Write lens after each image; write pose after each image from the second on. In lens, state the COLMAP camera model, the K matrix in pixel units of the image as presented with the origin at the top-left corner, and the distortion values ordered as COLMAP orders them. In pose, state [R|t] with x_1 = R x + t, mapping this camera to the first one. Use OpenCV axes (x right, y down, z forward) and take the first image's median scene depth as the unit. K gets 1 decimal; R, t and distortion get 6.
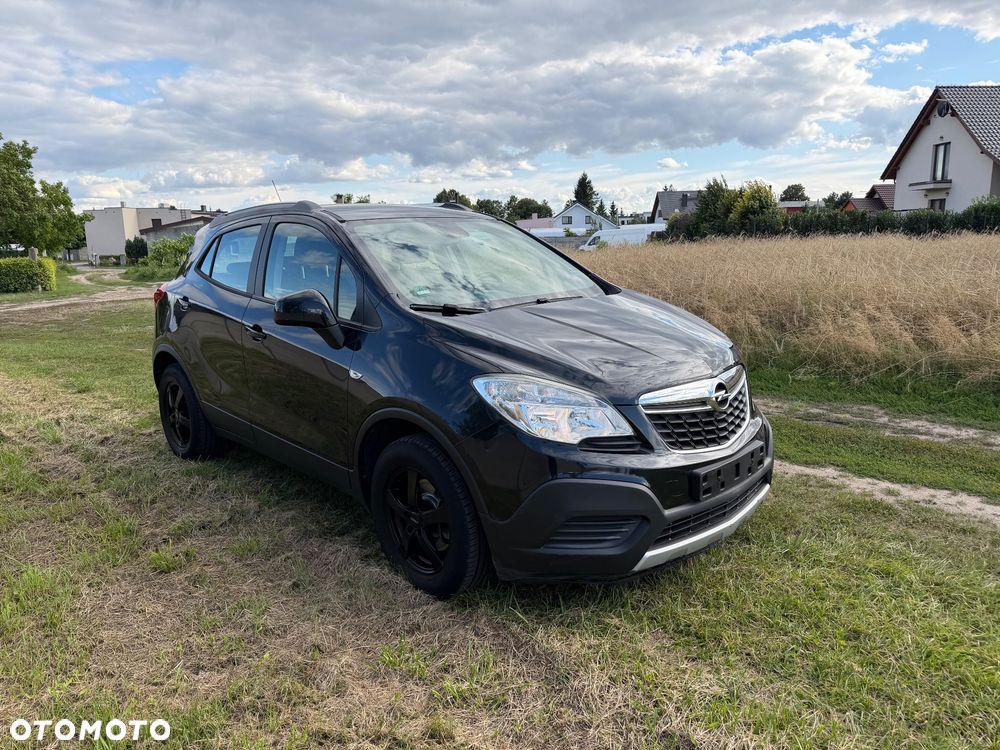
lens RADIAL K [[711.1, 0, 500.4], [0, 711.1, 363.8], [0, 0, 1]] dist [0.032600, -0.040191]
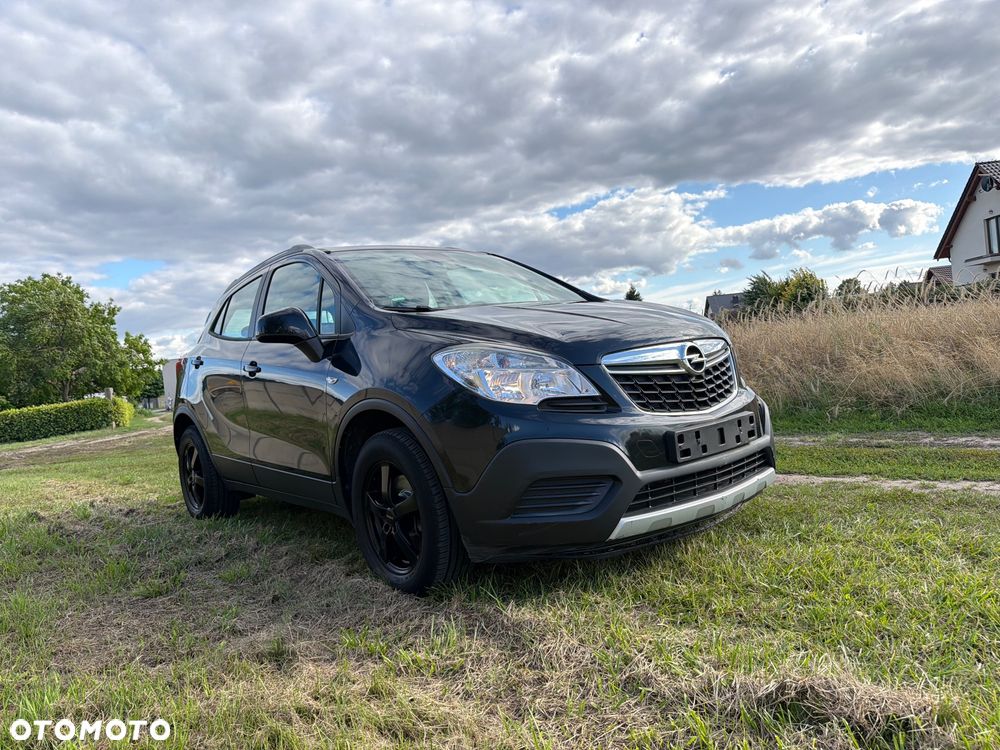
lens RADIAL K [[711.1, 0, 492.4], [0, 711.1, 362.2], [0, 0, 1]] dist [0.032600, -0.040191]
pose [[0.992739, -0.080014, -0.089812, 0.093540], [0.063405, 0.982604, -0.174557, 0.148401], [0.102217, 0.167595, 0.980543, 0.025470]]
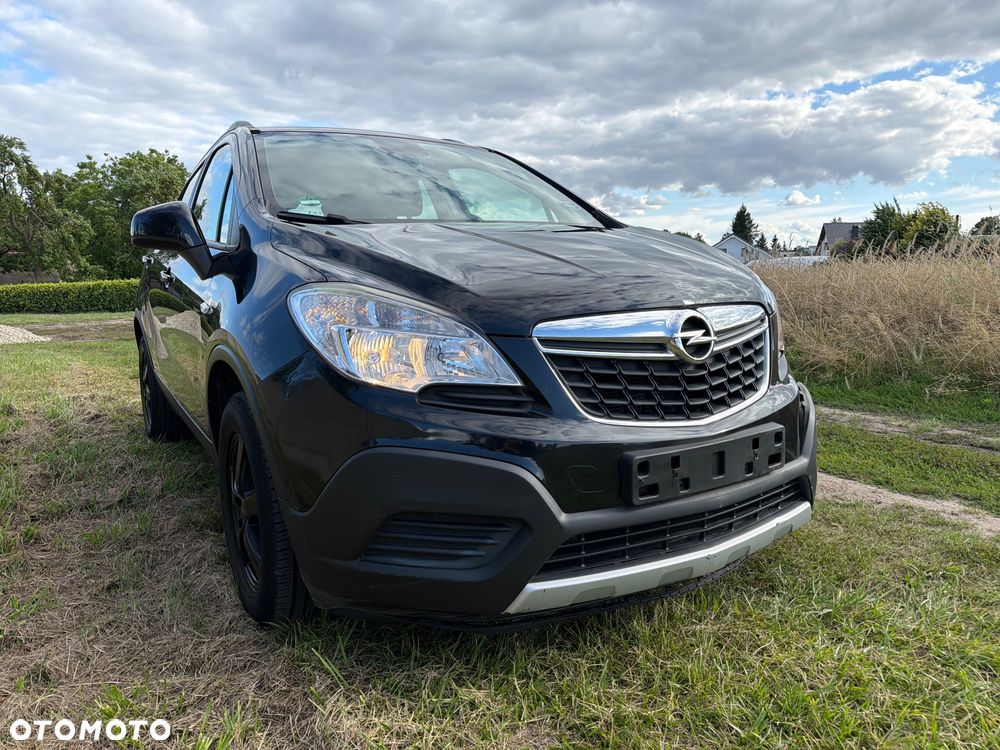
lens RADIAL K [[711.1, 0, 498.5], [0, 711.1, 356.6], [0, 0, 1]] dist [0.032600, -0.040191]
pose [[0.976998, 0.032851, -0.210702, 0.204778], [-0.045368, 0.997464, -0.054848, 0.075579], [0.208366, 0.063145, 0.976010, 0.277827]]
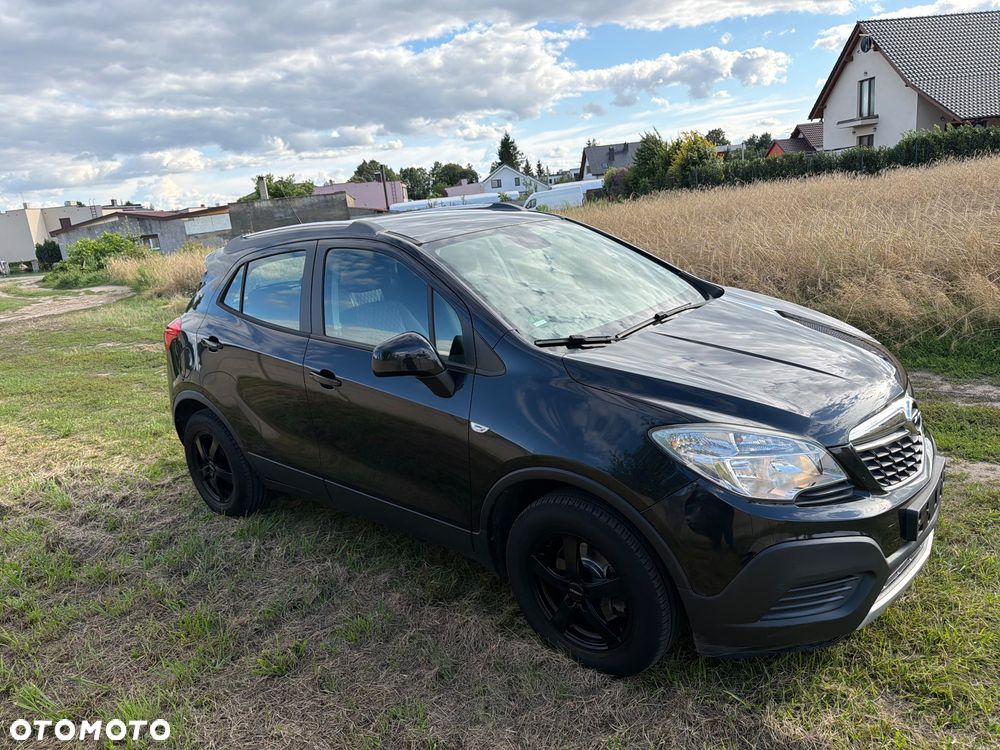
lens RADIAL K [[711.1, 0, 493.6], [0, 711.1, 374.9], [0, 0, 1]] dist [0.032600, -0.040191]
pose [[0.992298, -0.100463, 0.072466, -0.199932], [0.095852, 0.993301, 0.064535, -0.084820], [-0.078464, -0.057092, 0.995281, 0.119073]]
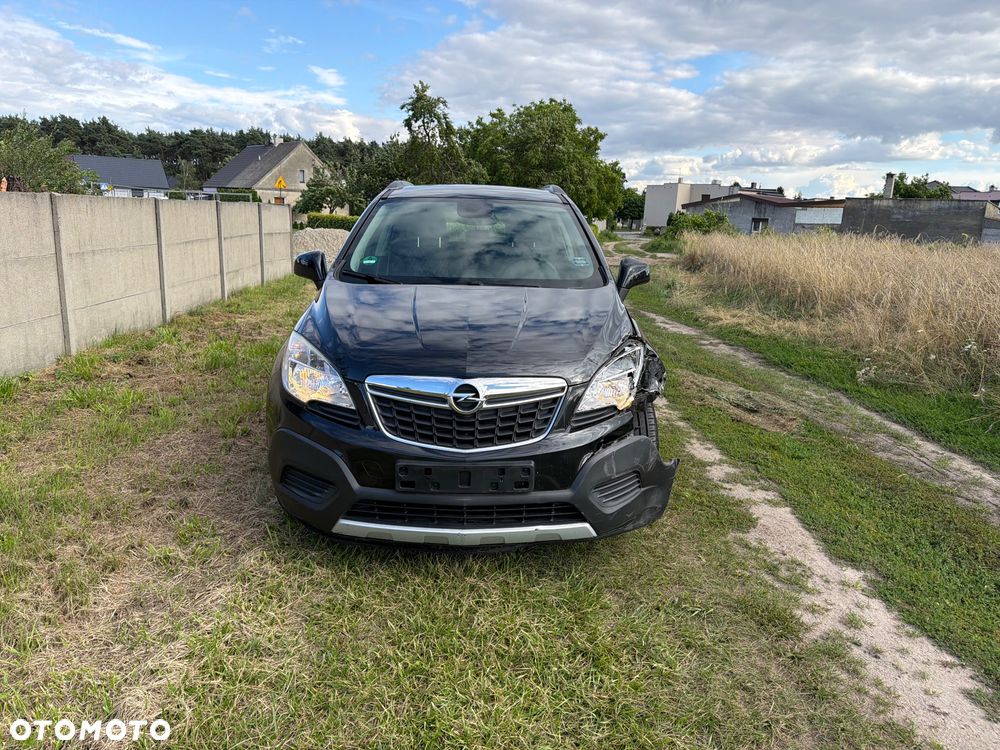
lens RADIAL K [[711.1, 0, 503.8], [0, 711.1, 359.7], [0, 0, 1]] dist [0.032600, -0.040191]
pose [[0.737851, 0.184481, -0.649263, 0.712689], [-0.168717, 0.981797, 0.087229, -0.072469], [0.653537, 0.045179, 0.755545, 0.233041]]
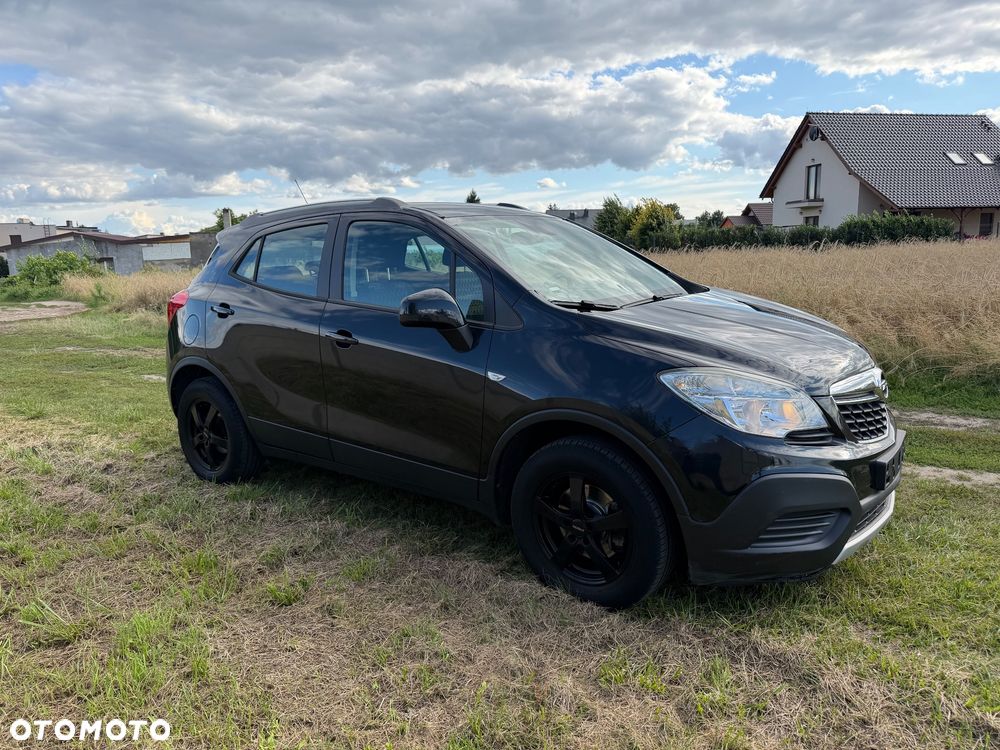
lens RADIAL K [[711.1, 0, 494.9], [0, 711.1, 369.4], [0, 0, 1]] dist [0.032600, -0.040191]
pose [[0.988582, -0.027296, 0.148190, -0.282920], [0.029622, 0.999470, -0.013506, 0.014609], [-0.147743, 0.017741, 0.988867, 0.061981]]
